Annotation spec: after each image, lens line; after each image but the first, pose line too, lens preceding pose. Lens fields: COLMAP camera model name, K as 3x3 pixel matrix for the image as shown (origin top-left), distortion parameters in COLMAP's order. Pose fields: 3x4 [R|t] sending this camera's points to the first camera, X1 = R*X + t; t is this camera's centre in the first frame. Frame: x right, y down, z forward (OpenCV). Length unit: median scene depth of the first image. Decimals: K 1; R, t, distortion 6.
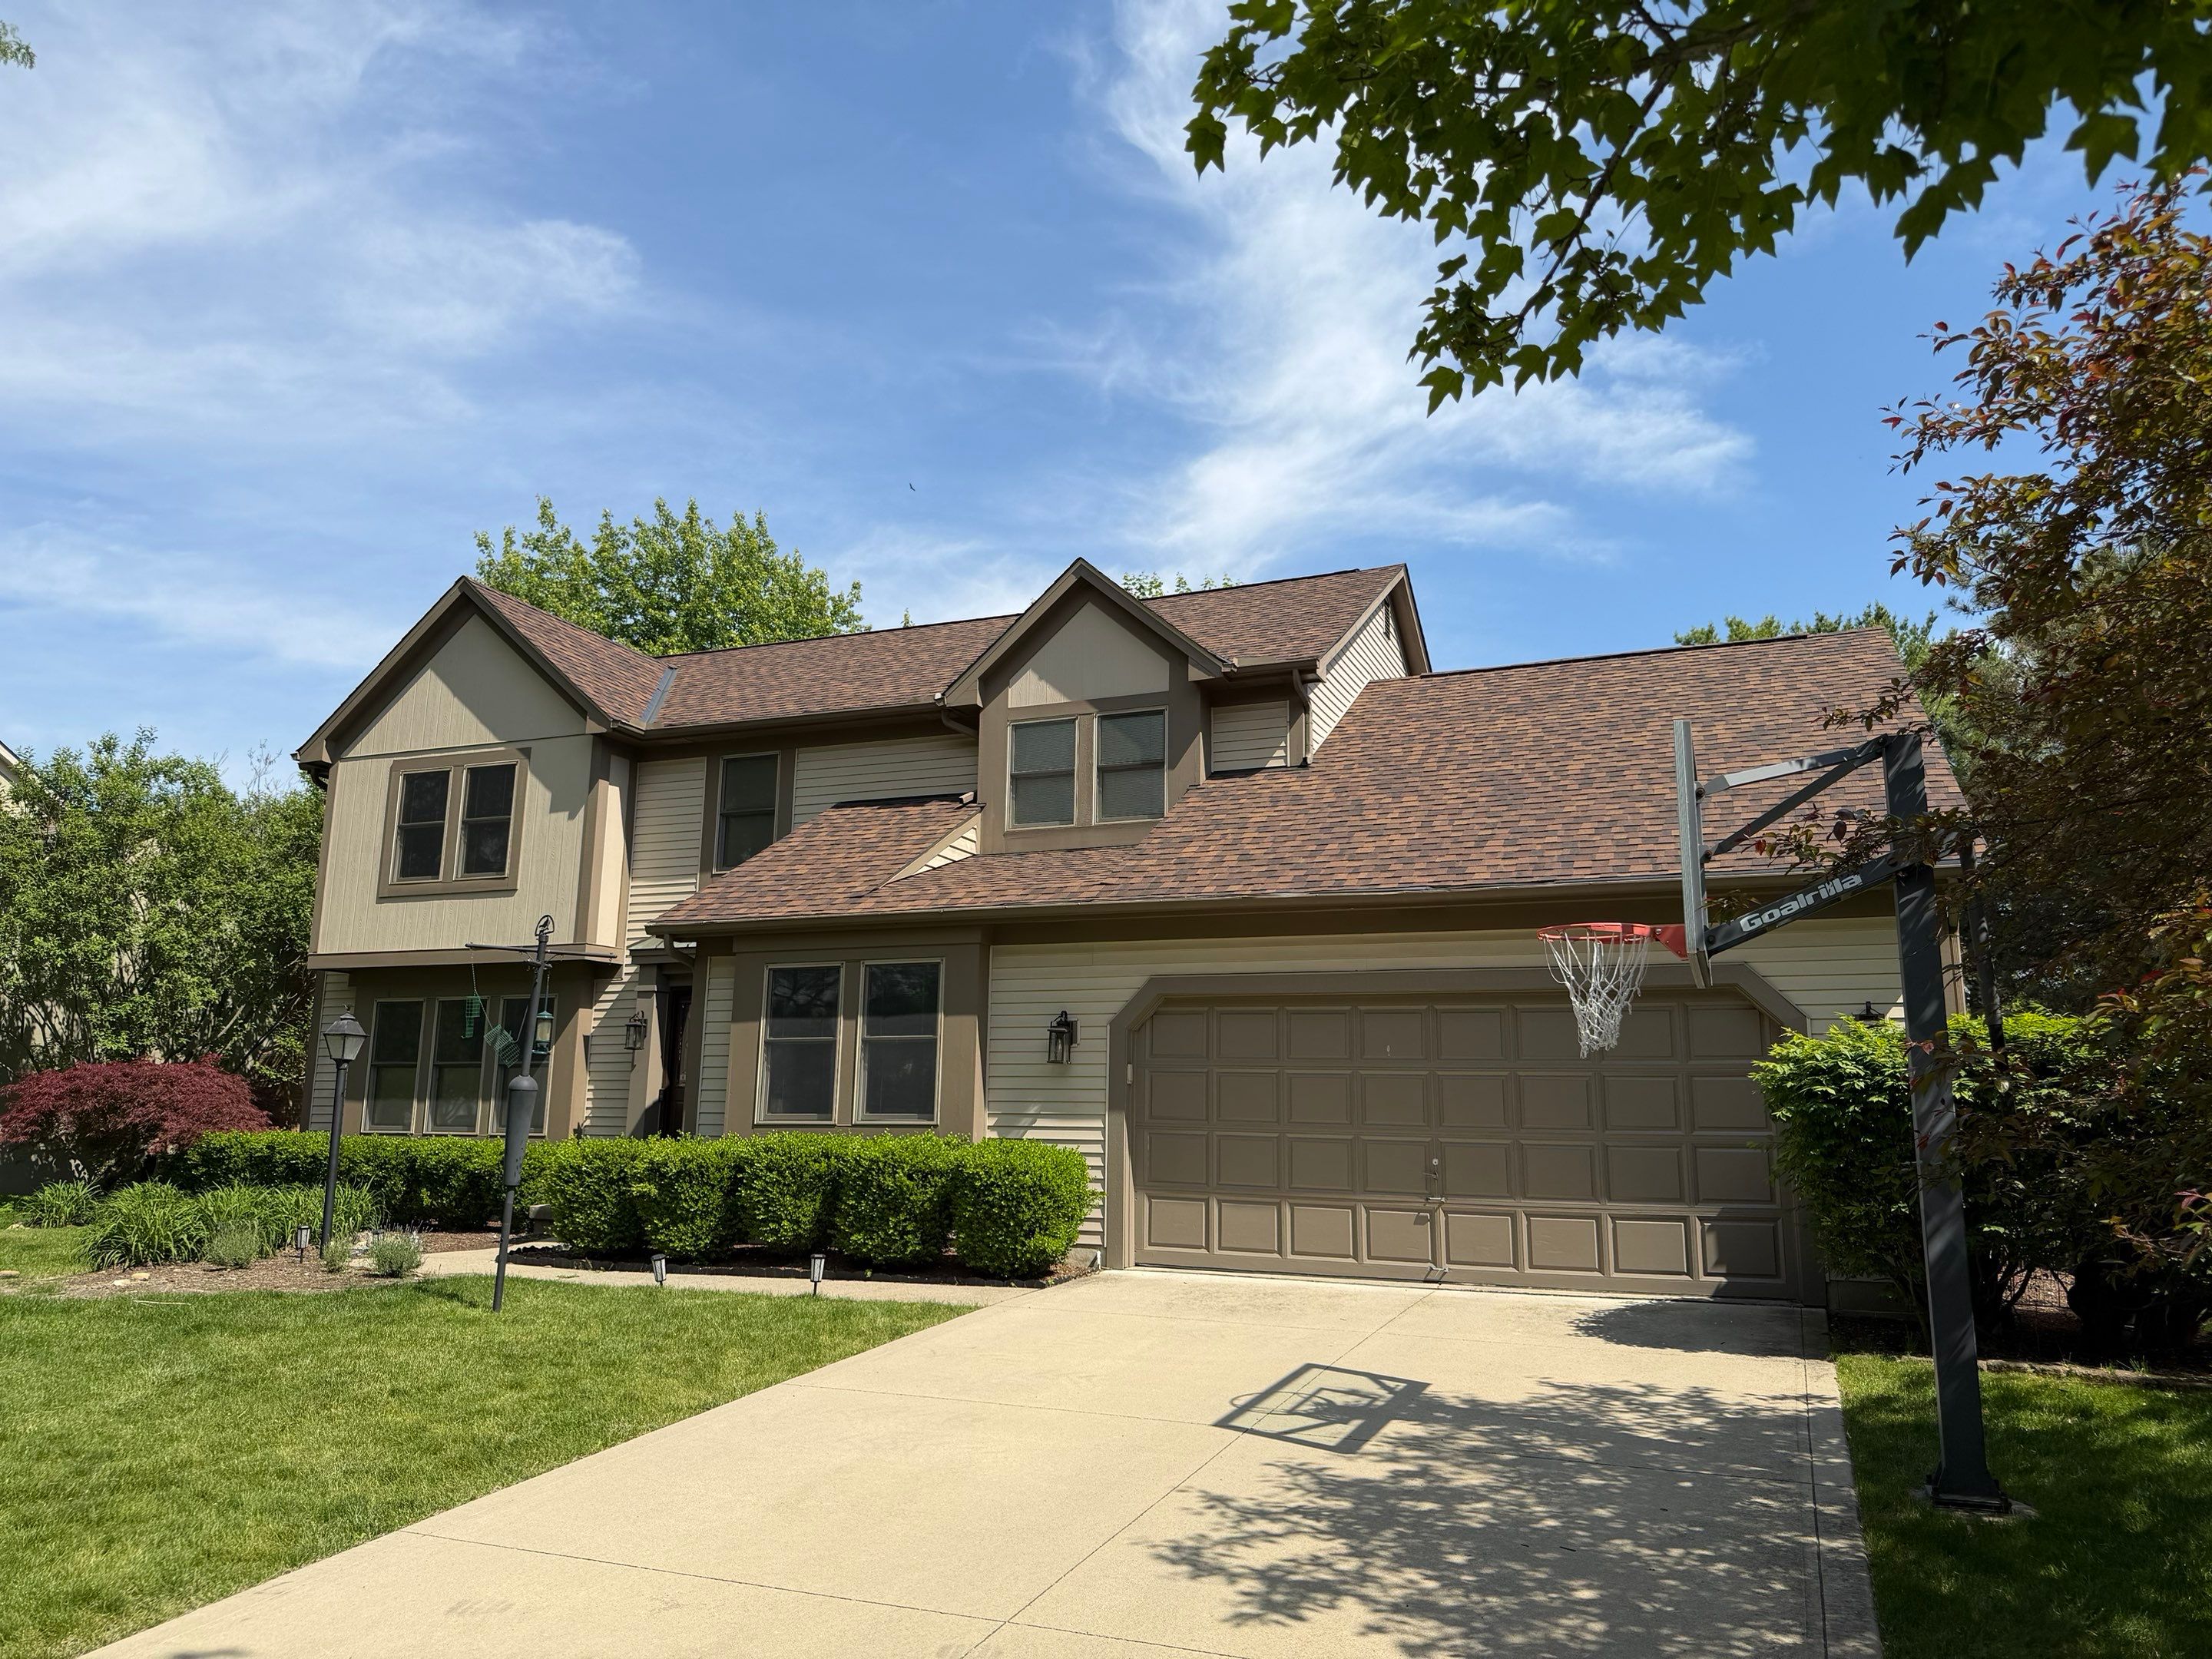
lens RADIAL K [[1561.9, 0, 1102.7], [0, 1561.9, 827.7], [0, 0, 1]] dist [0.067285, -0.036480]
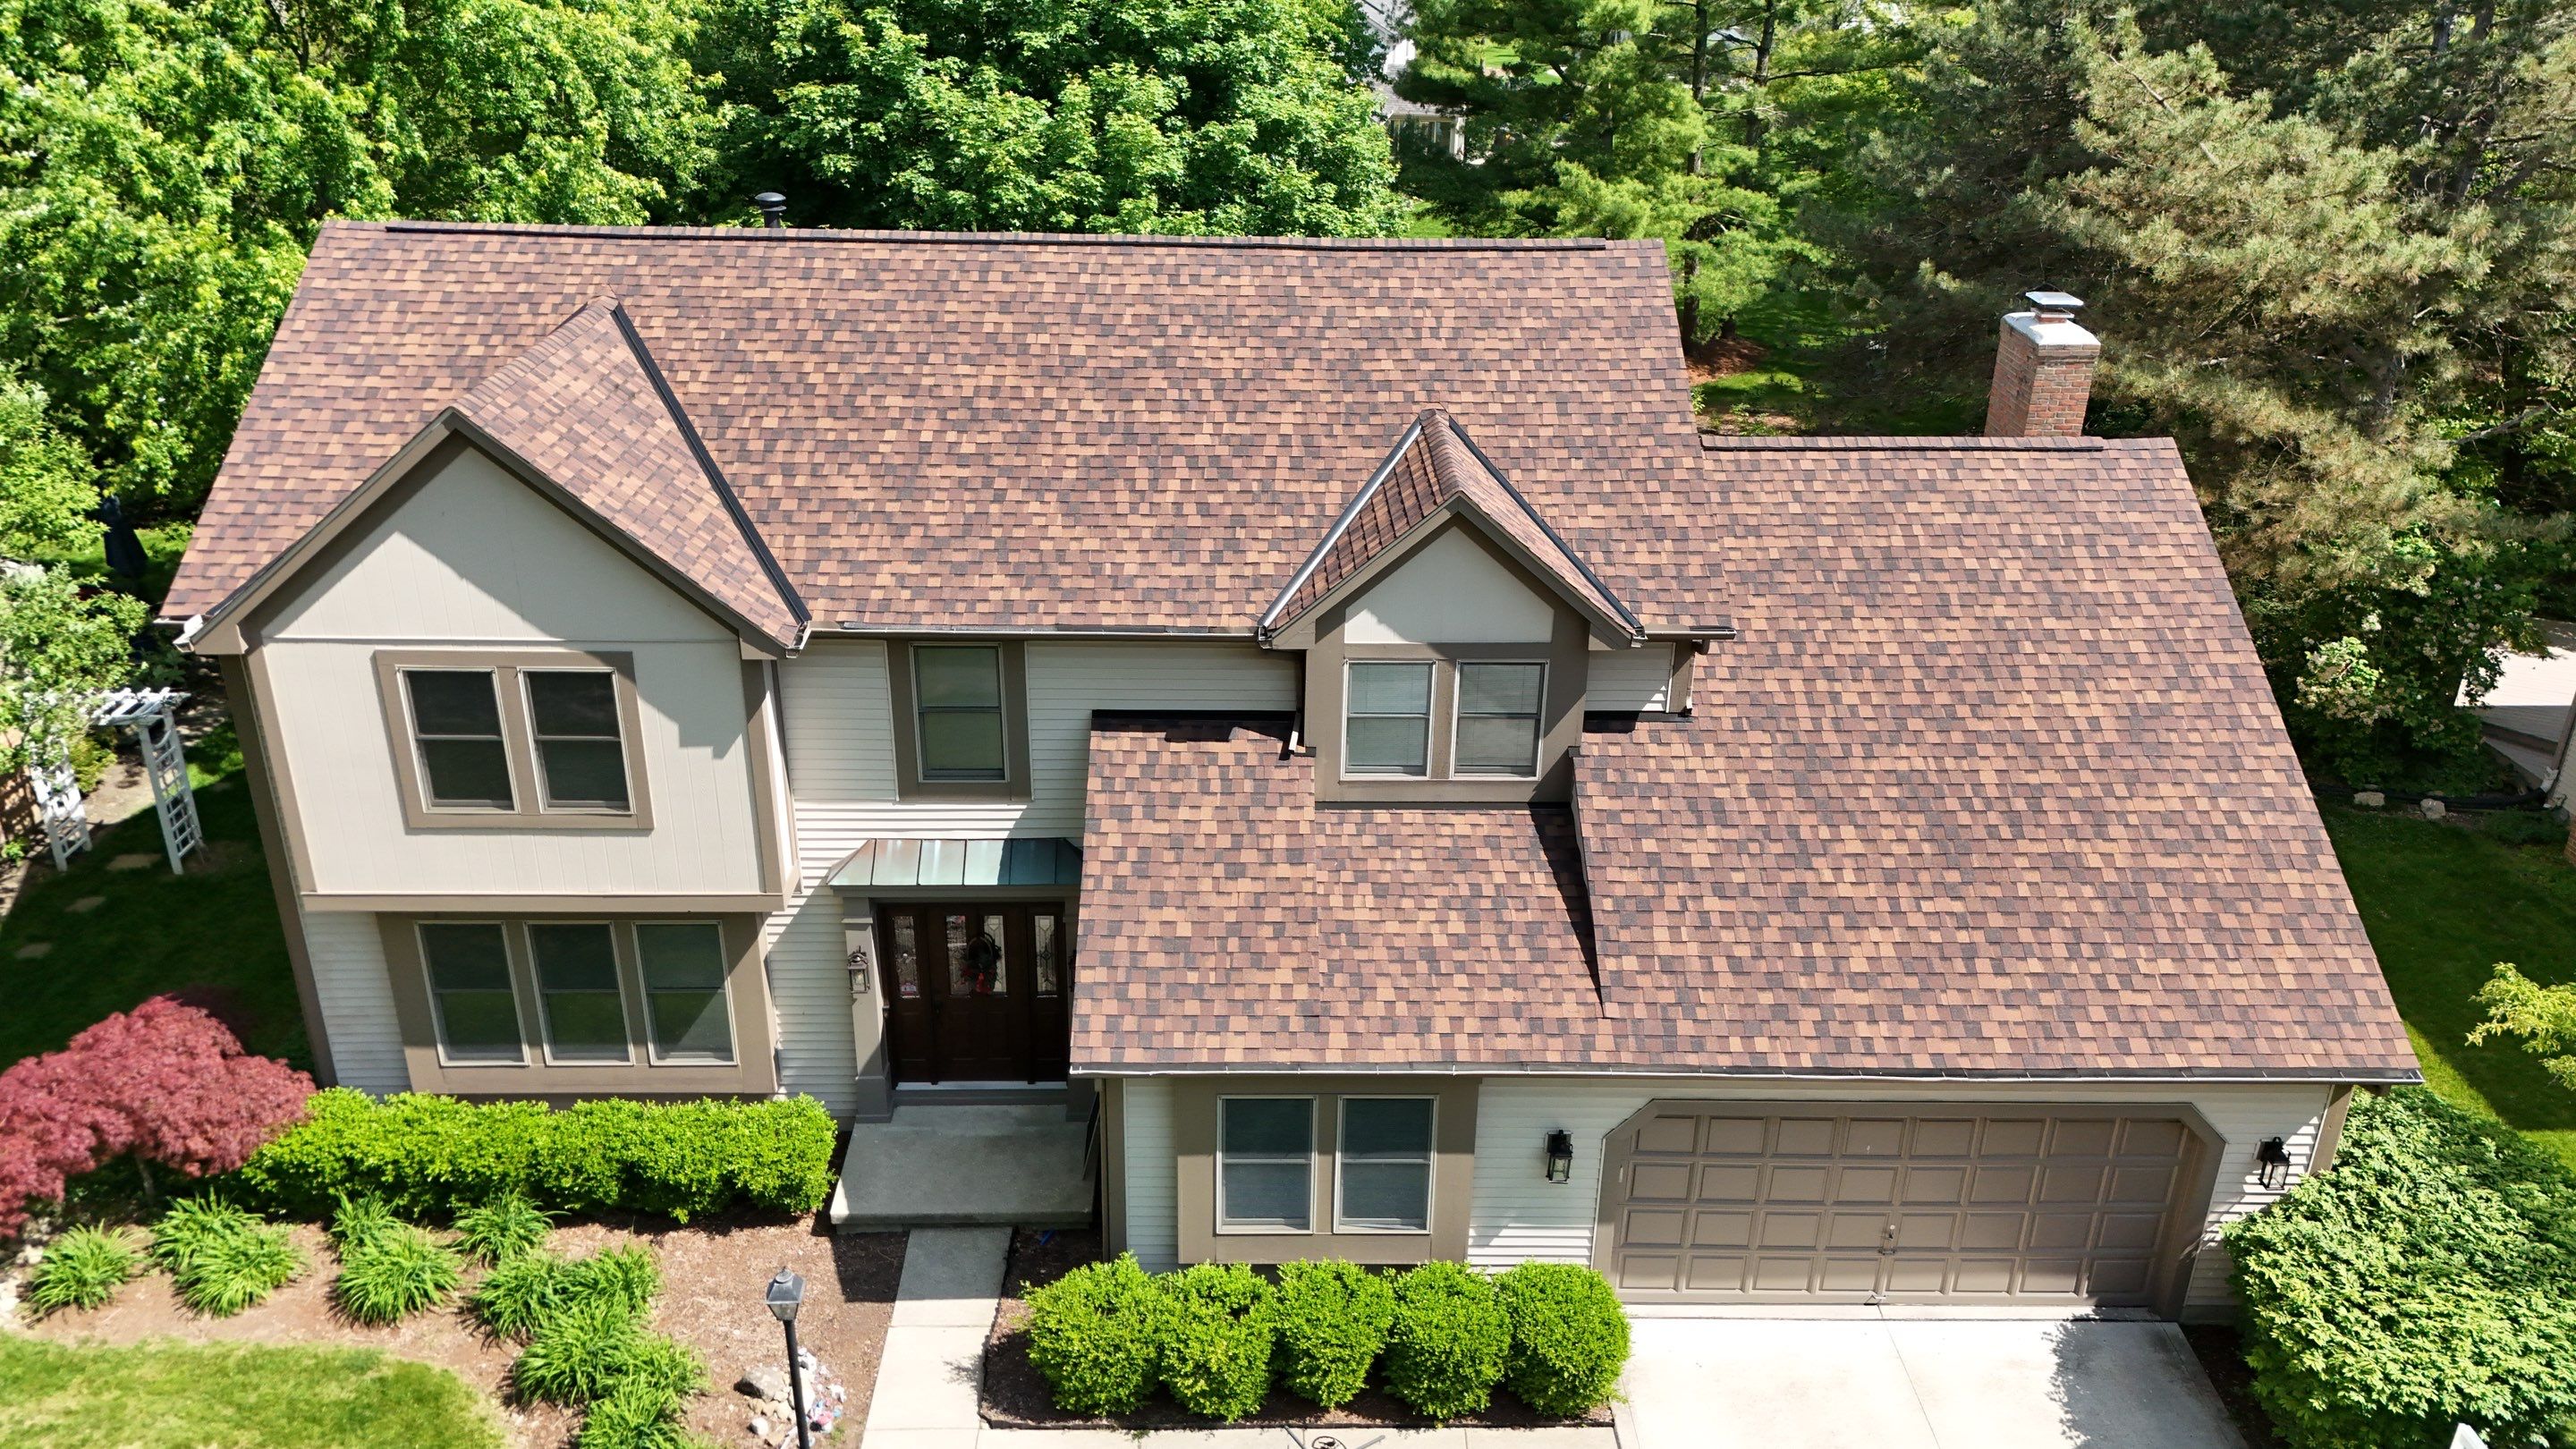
lens RADIAL K [[1890.8, 0, 1277.8], [0, 1890.8, 723.3], [0, 0, 1]] dist [0.074268, -0.074171]
pose [[0.916516, -0.170426, 0.361875, -0.472742], [-0.076310, 0.813579, 0.576425, -0.630143], [-0.392652, -0.555917, 0.732653, 0.261237]]
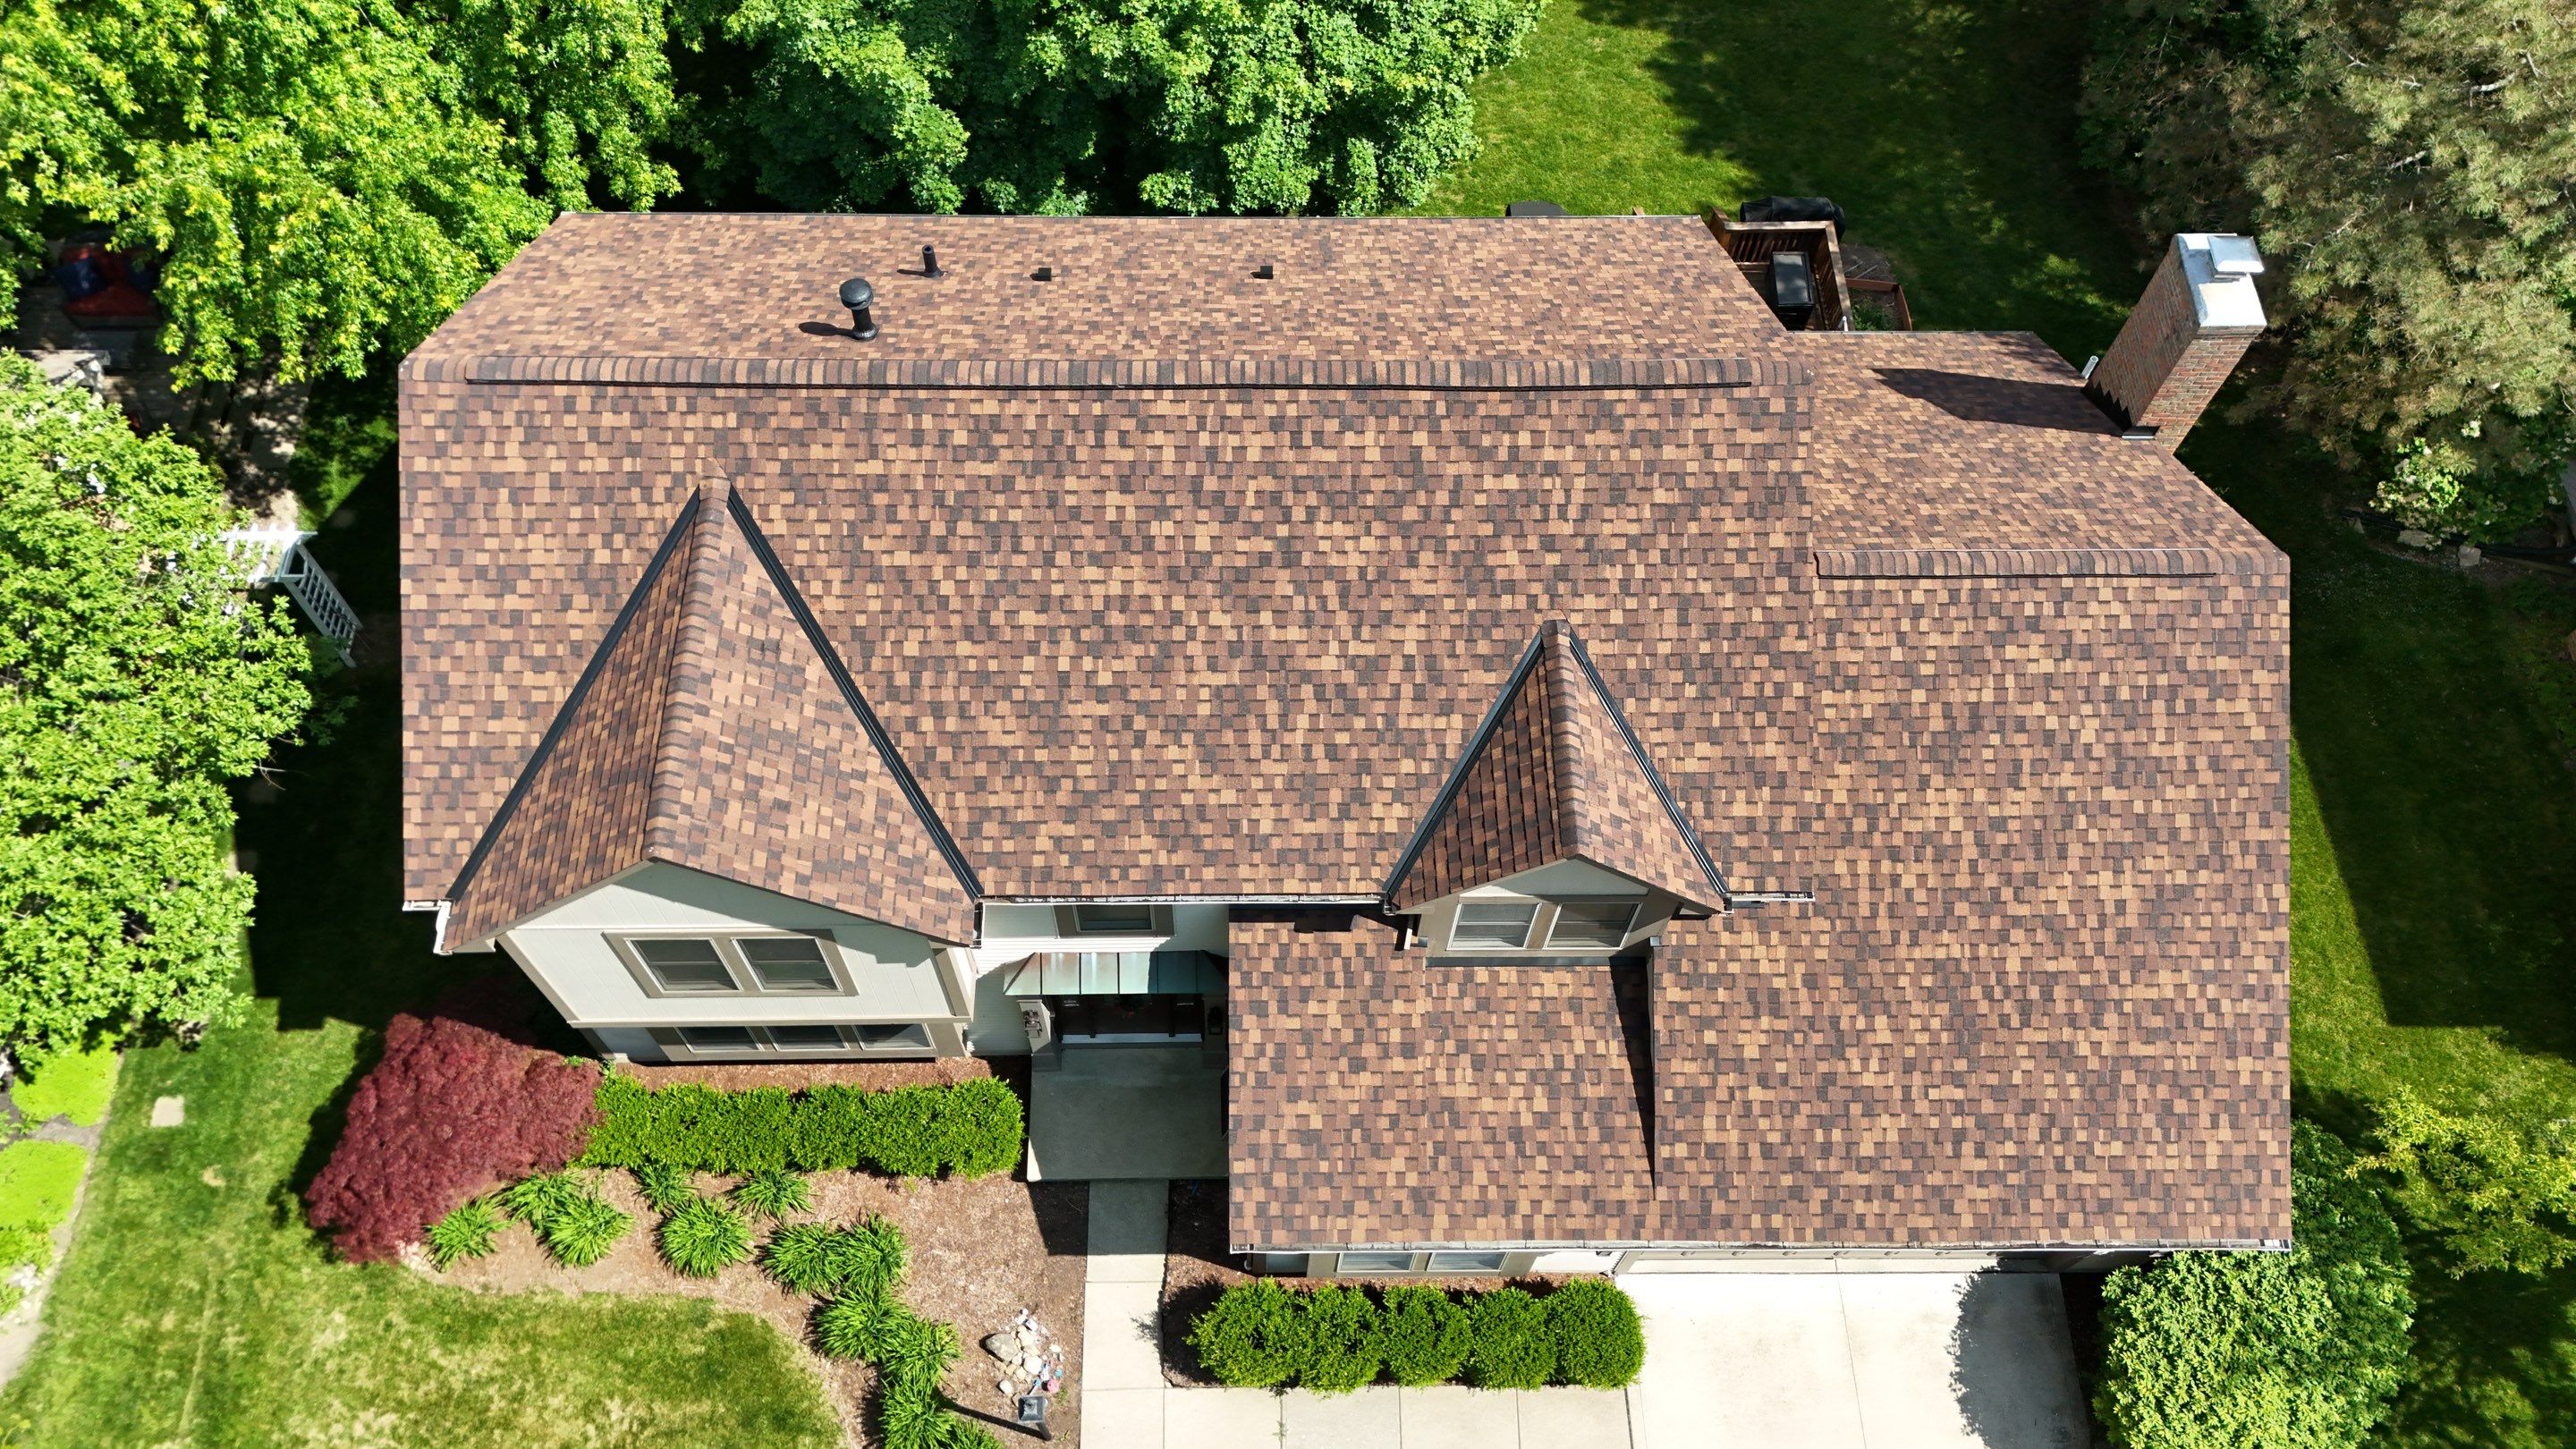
lens RADIAL K [[1890.8, 0, 1277.2], [0, 1890.8, 721.9], [0, 0, 1]] dist [0.074268, -0.074171]
pose [[0.918310, -0.345451, 0.193313, -0.347162], [-0.078286, 0.320211, 0.944106, -1.180618], [-0.388043, -0.882116, 0.267009, 0.852161]]
